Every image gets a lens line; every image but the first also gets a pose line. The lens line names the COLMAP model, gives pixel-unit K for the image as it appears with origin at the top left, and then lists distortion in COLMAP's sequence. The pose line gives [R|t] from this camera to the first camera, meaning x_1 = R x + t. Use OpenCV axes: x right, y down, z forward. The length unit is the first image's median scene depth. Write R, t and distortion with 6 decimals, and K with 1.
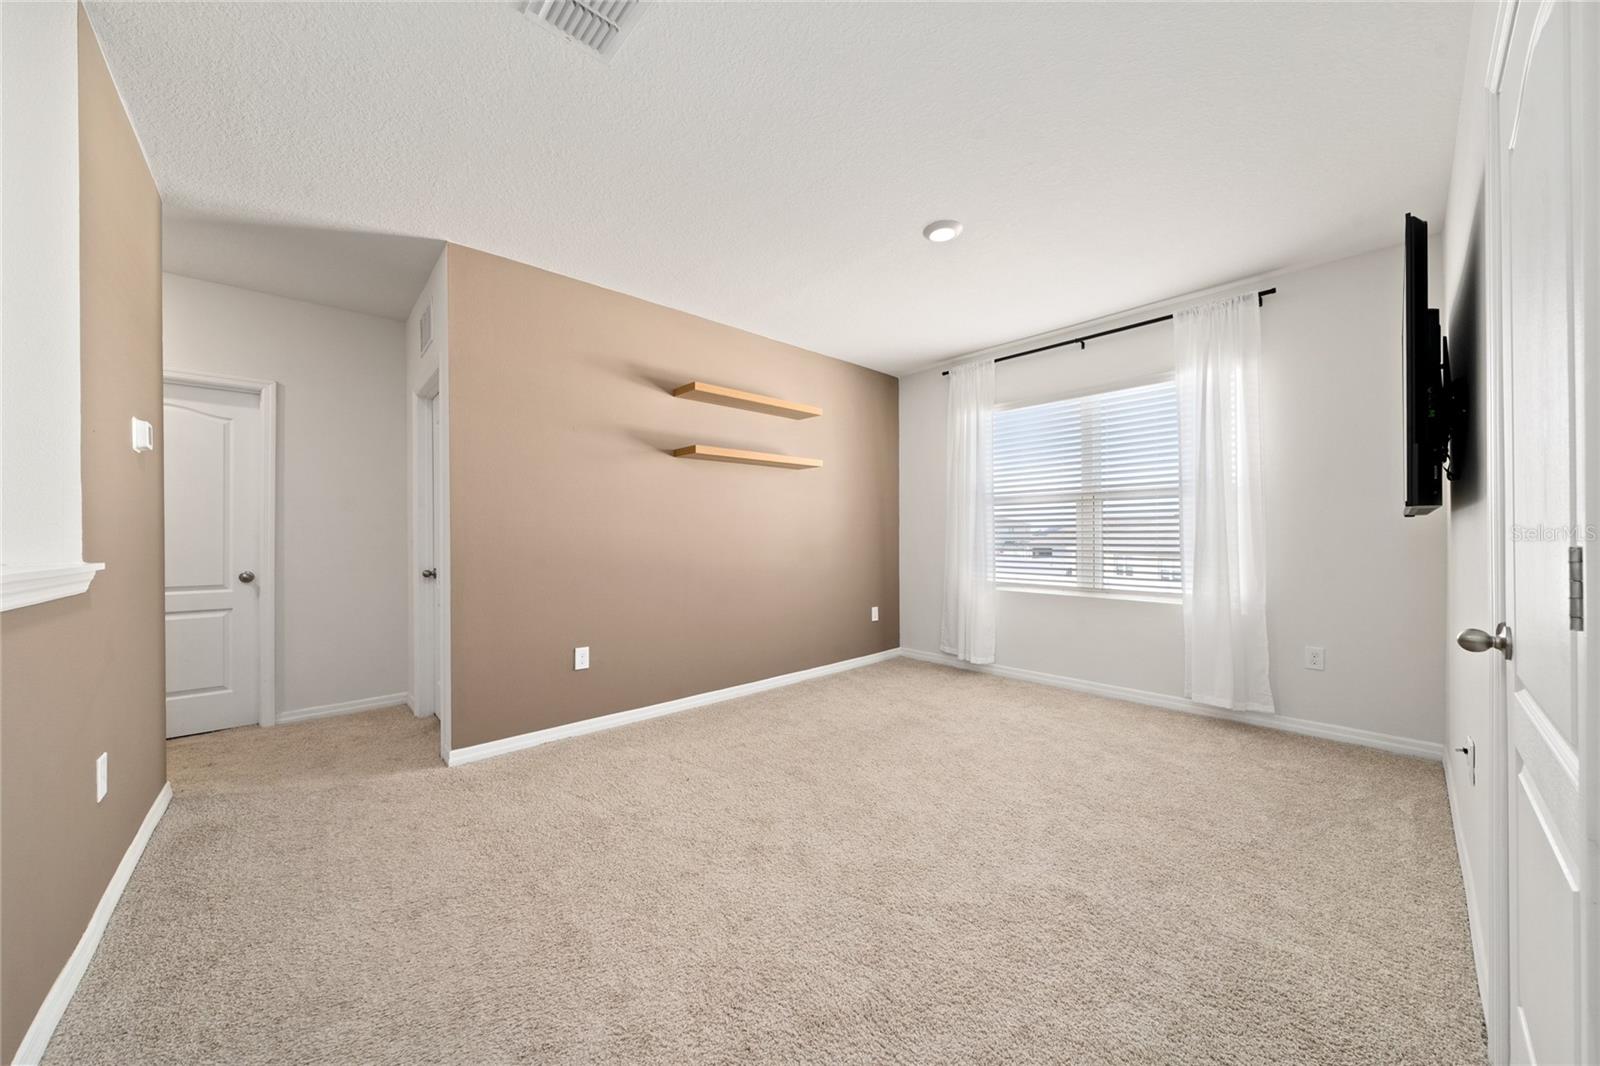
lens RADIAL K [[553.4, 0, 808.2], [0, 553.4, 533.0], [0, 0, 1]] dist [-0.013890, 0.001060]
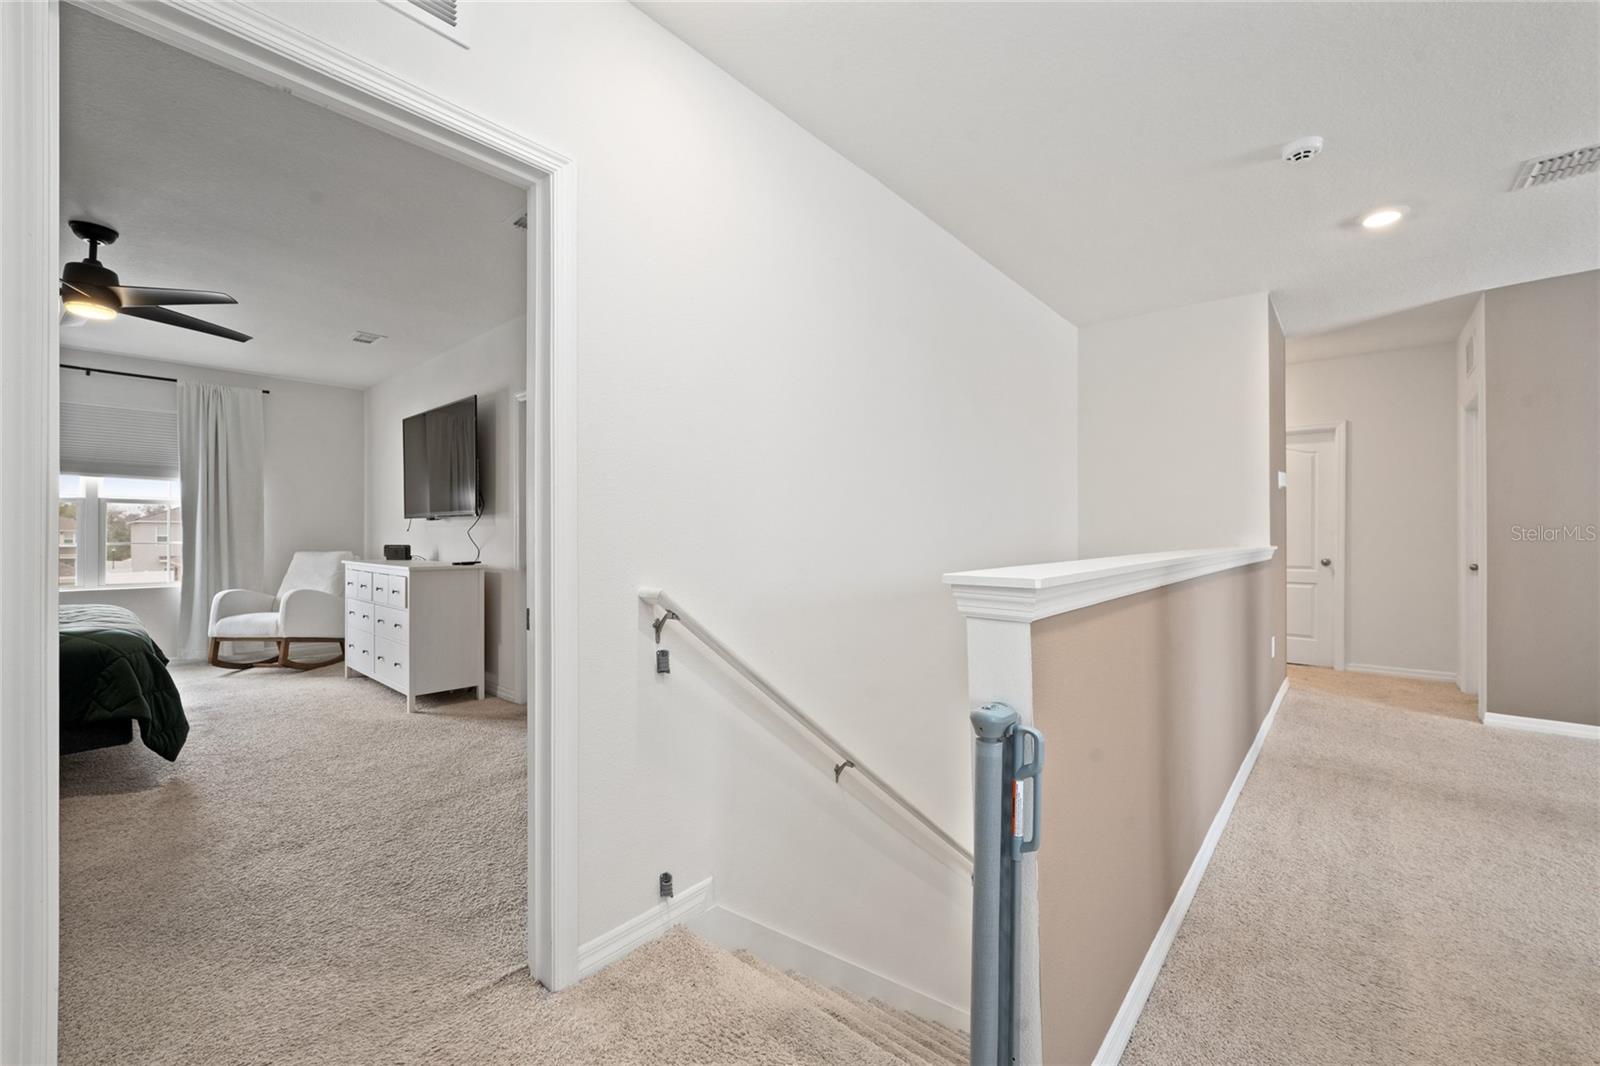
lens RADIAL K [[649.1, 0, 807.5], [0, 649.1, 531.1], [0, 0, 1]] dist [0.001249, 0.000228]
pose [[0.119350, 0.004925, -0.992840, 0.492730], [0.001696, 0.999985, 0.005164, -0.010720], [0.992851, -0.002300, 0.119340, -0.545588]]
